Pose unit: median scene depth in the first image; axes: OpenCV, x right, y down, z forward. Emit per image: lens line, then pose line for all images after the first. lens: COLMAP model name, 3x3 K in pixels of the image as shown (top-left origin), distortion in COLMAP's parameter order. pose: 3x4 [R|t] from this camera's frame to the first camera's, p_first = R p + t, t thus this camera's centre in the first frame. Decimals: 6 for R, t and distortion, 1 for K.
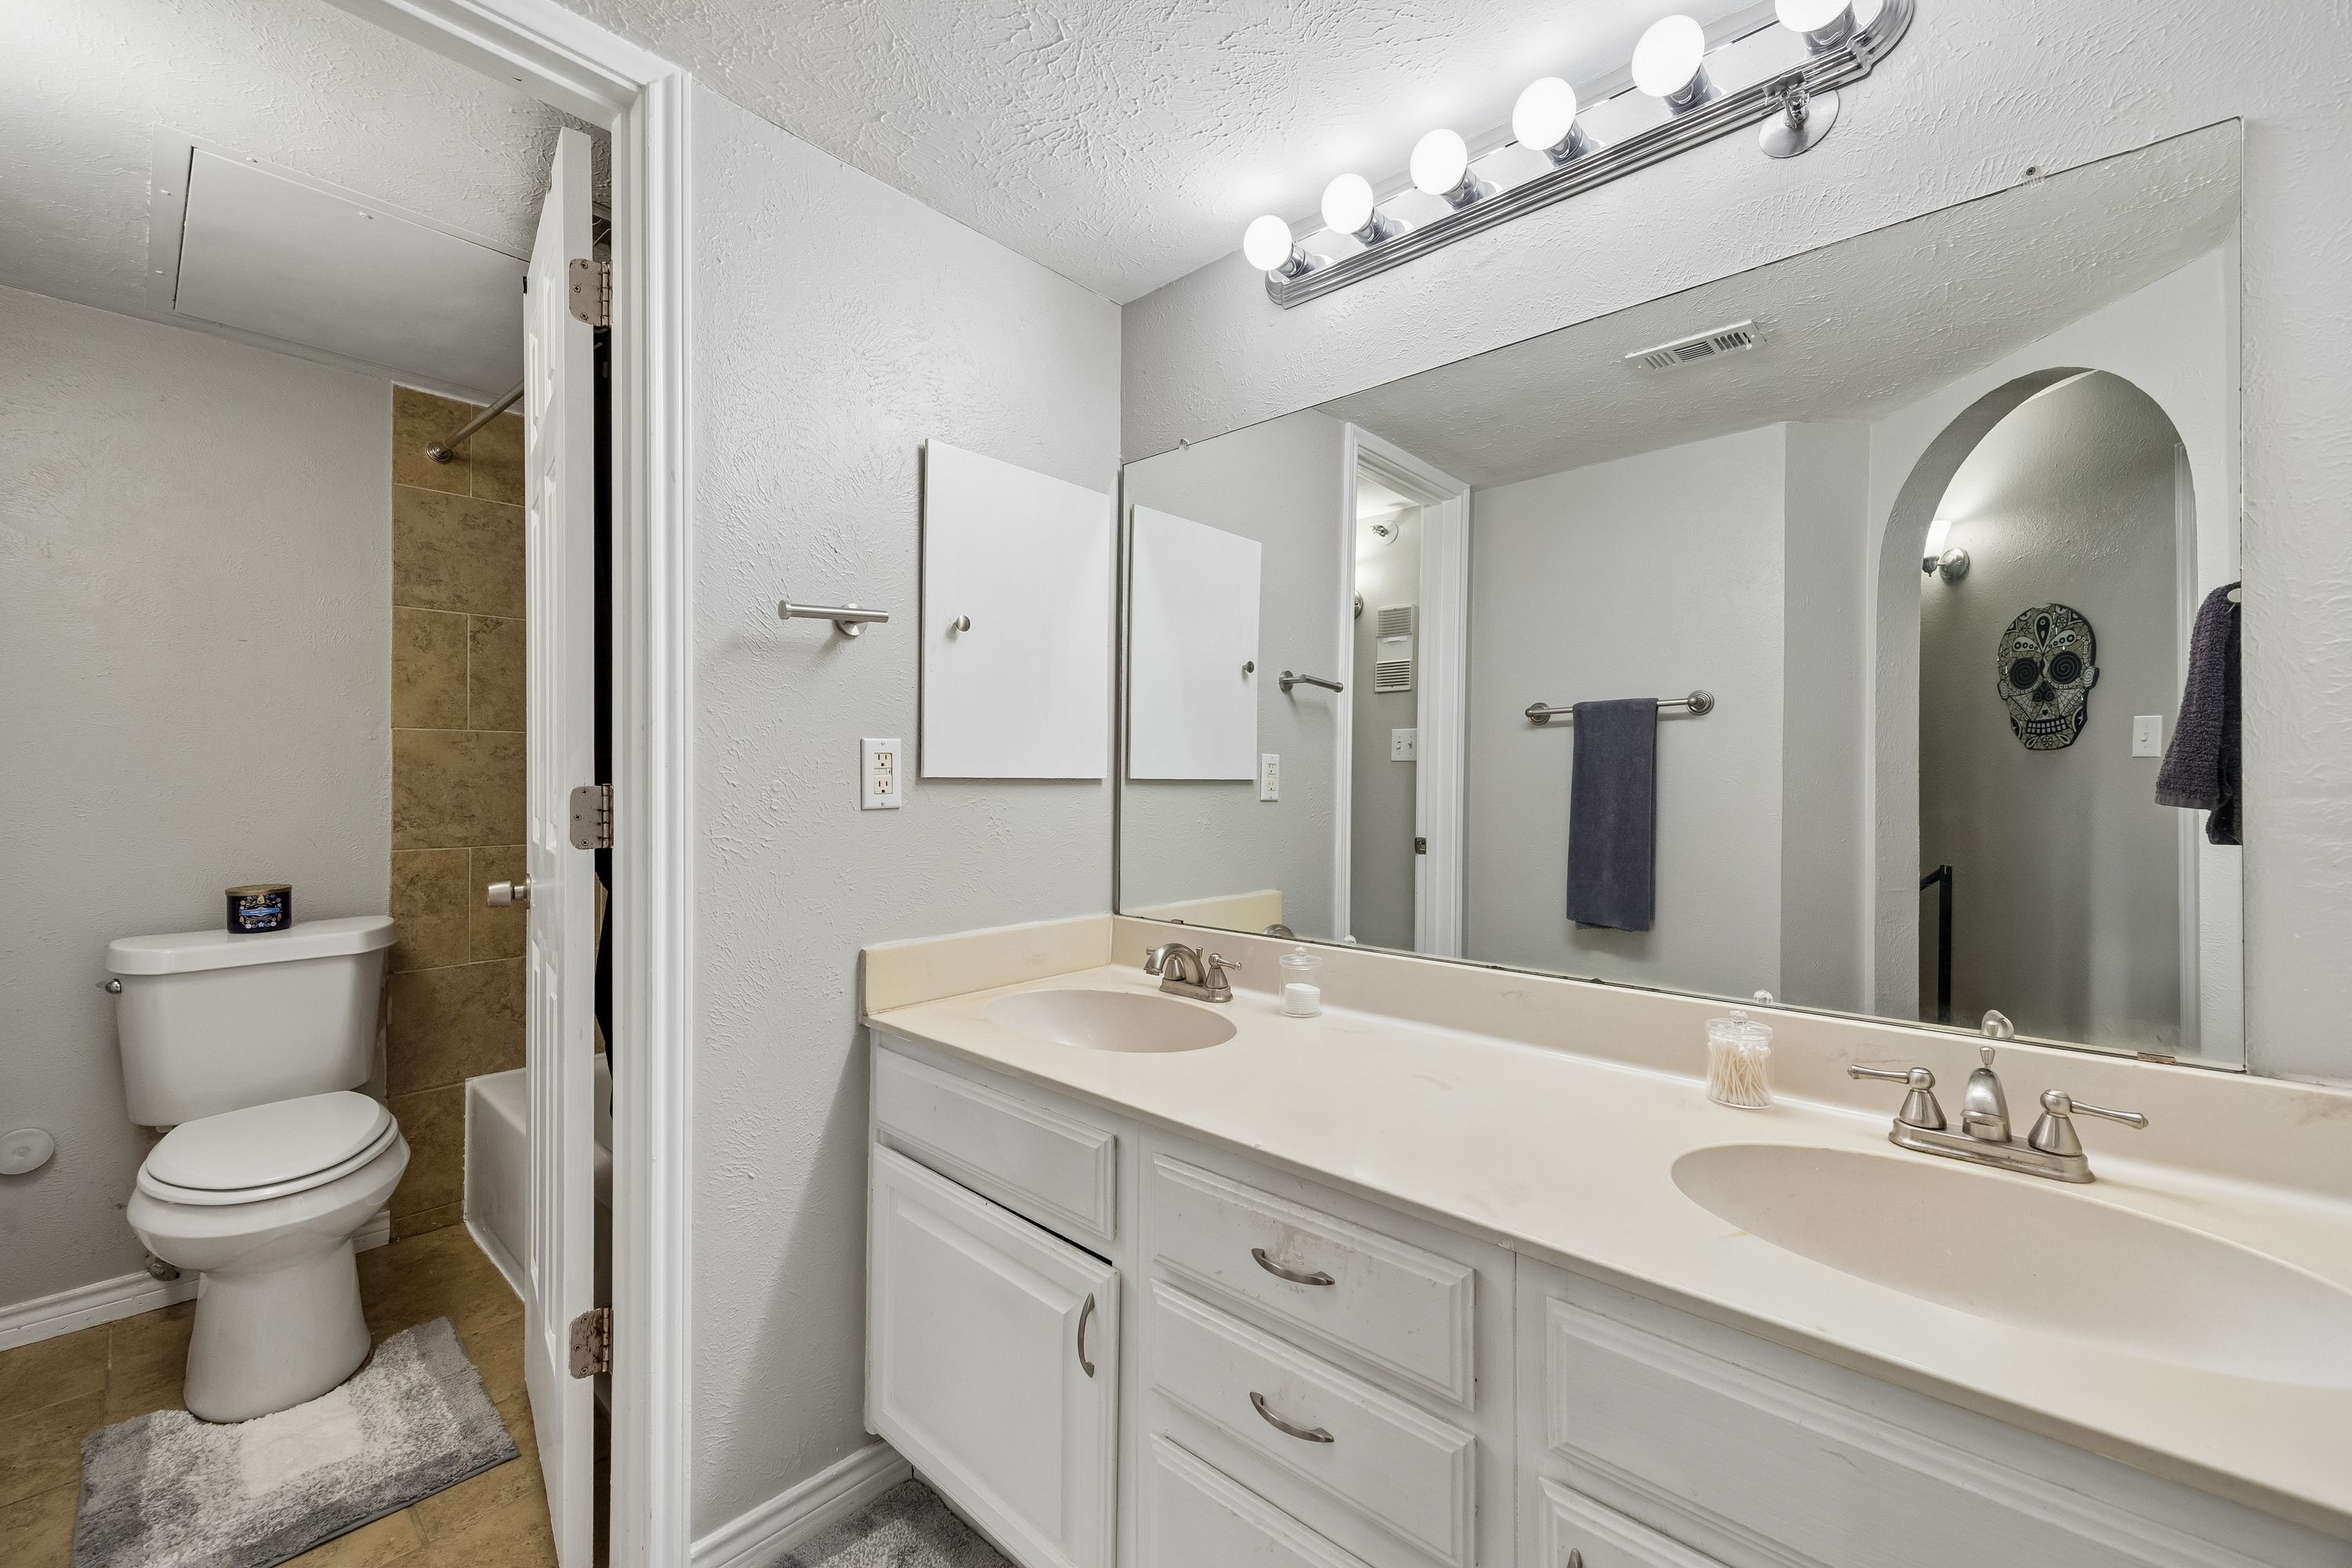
lens RADIAL K [[952.8, 0, 1180.3], [0, 952.8, 751.6], [0, 0, 1]] dist [0.001716, 0.000103]
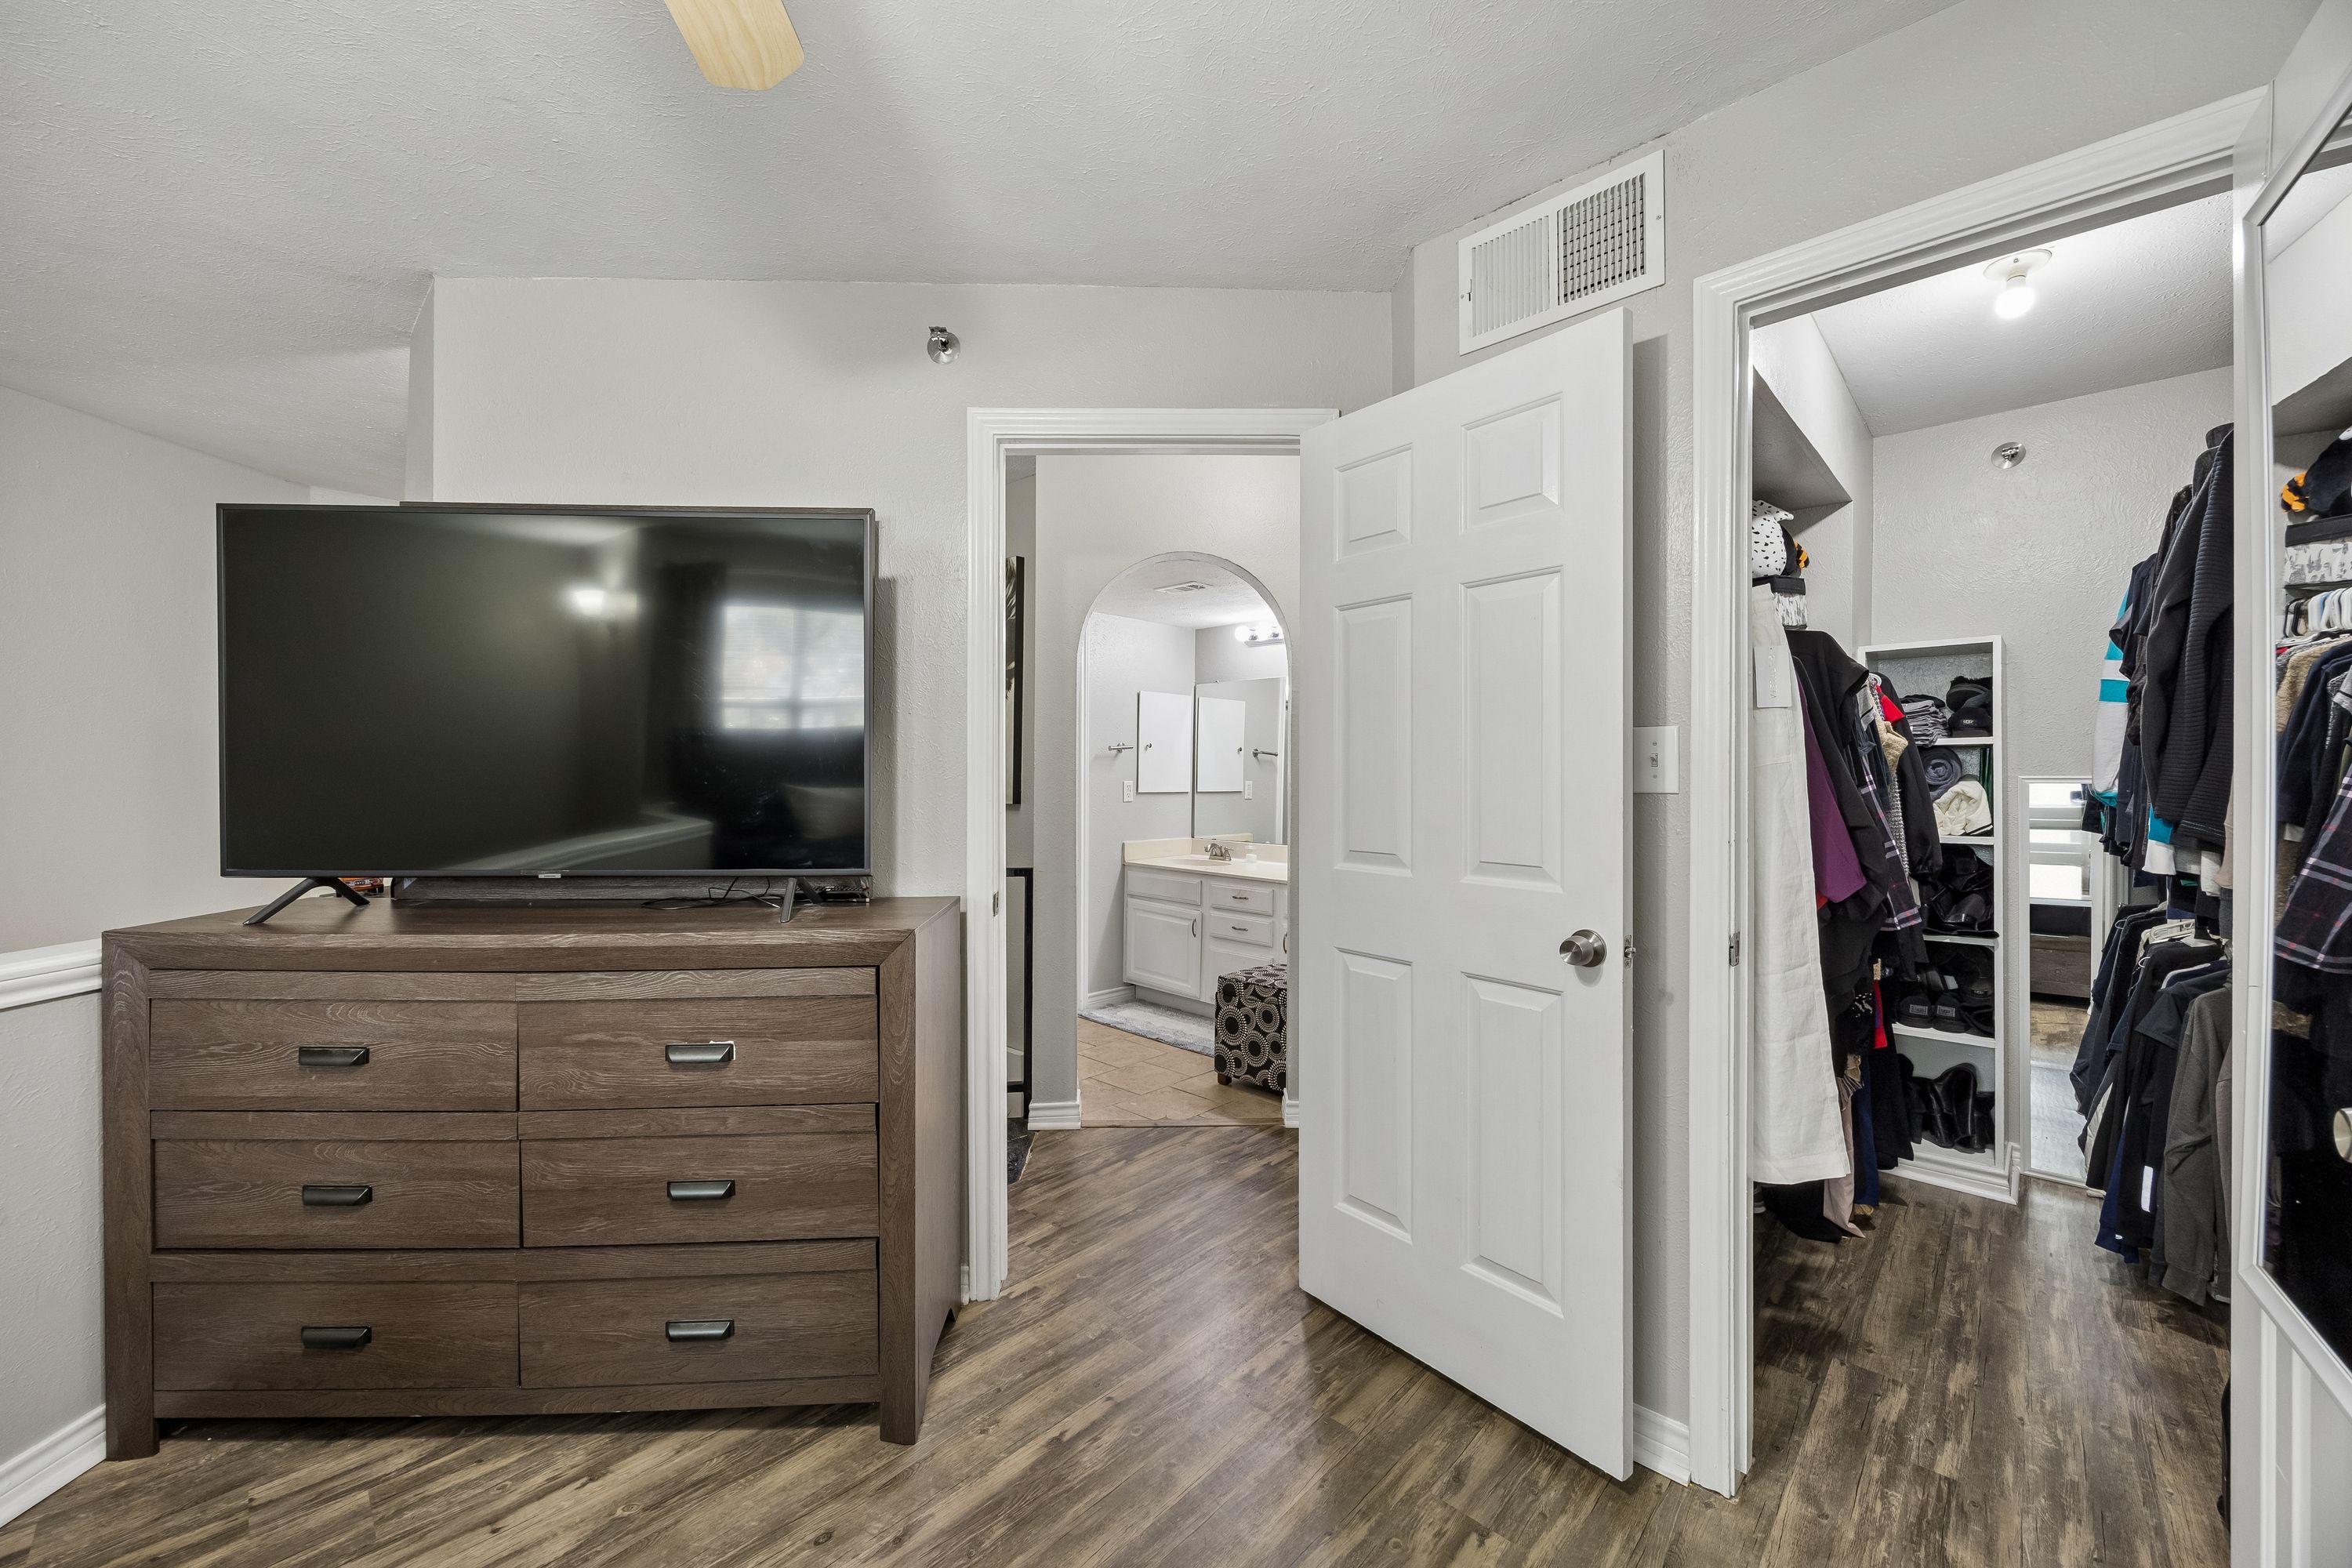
lens RADIAL K [[900.1, 0, 1177.7], [0, 900.1, 767.2], [0, 0, 1]] dist [-0.001263, -0.000168]
pose [[0.999514, 0.000916, -0.031168, -0.032059], [-0.000230, 0.999758, 0.021999, -0.122897], [0.031180, -0.021981, 0.999272, -2.014007]]
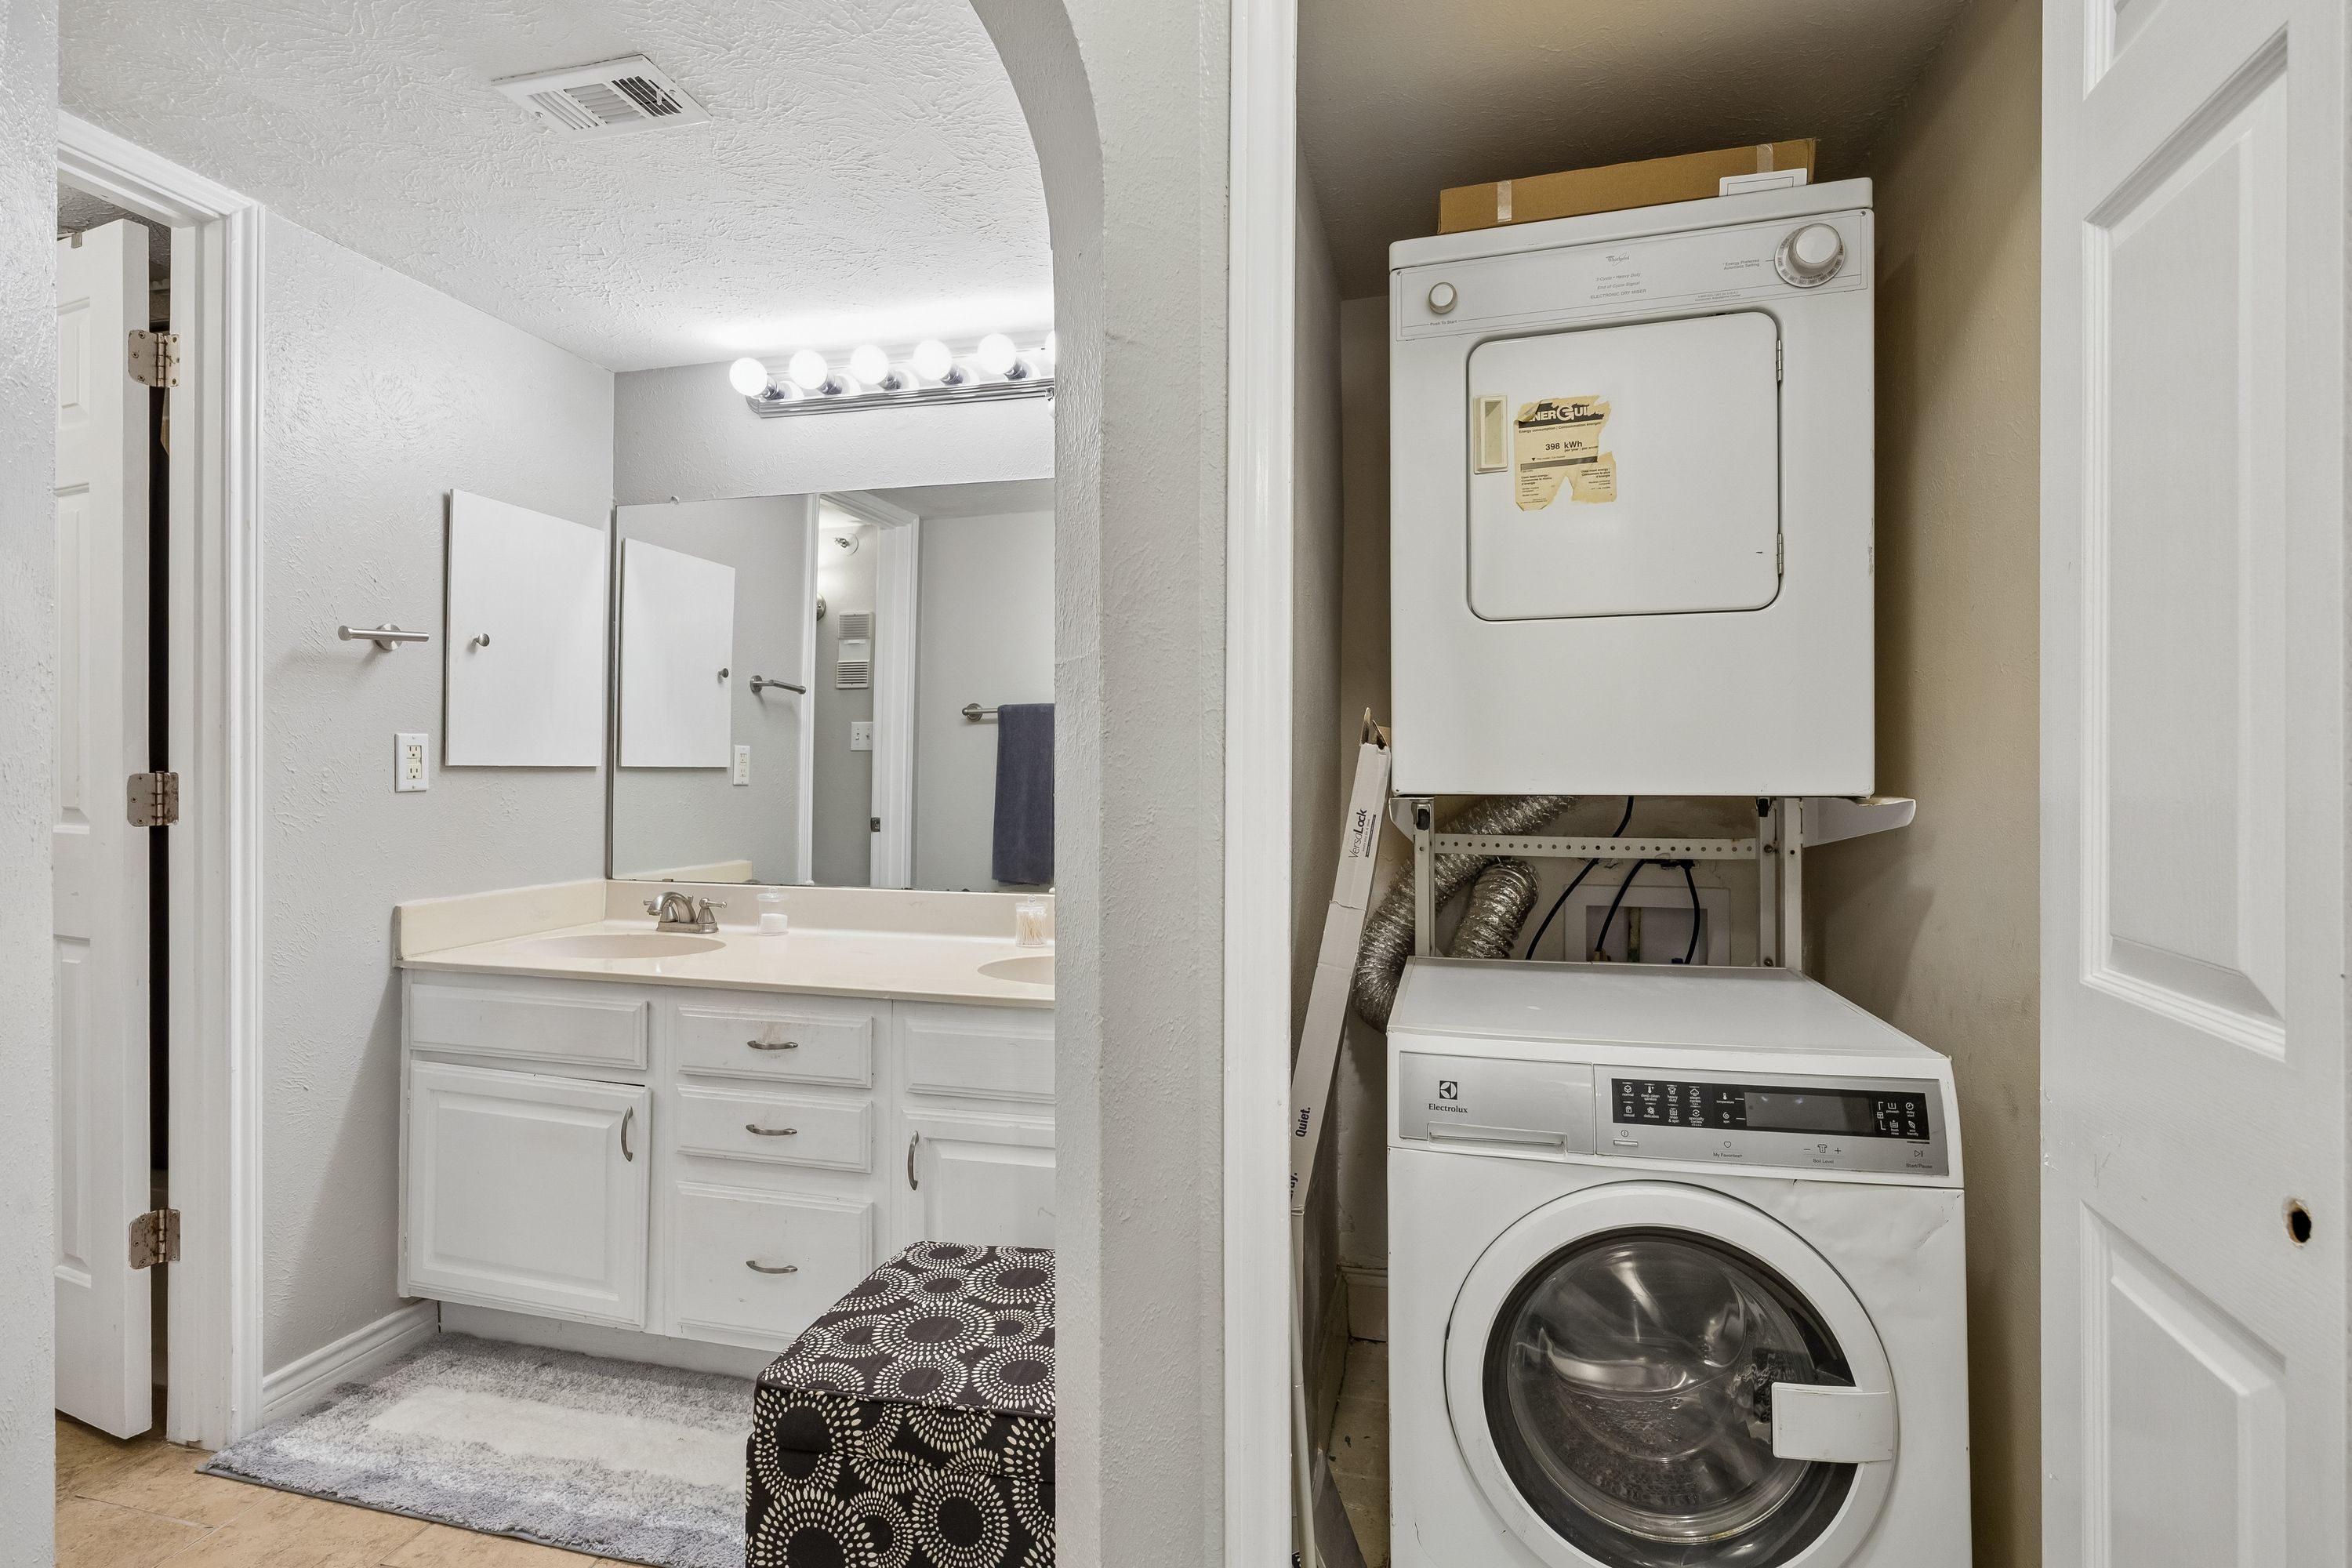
lens RADIAL K [[1118.5, 0, 1163.3], [0, 1118.5, 768.2], [0, 0, 1]] dist [-0.001255, 0.006999]
pose [[0.888804, -0.002764, 0.458280, -0.105411], [-0.010736, 0.999582, 0.026852, -0.016768], [-0.458162, -0.028786, 0.888402, -0.649445]]
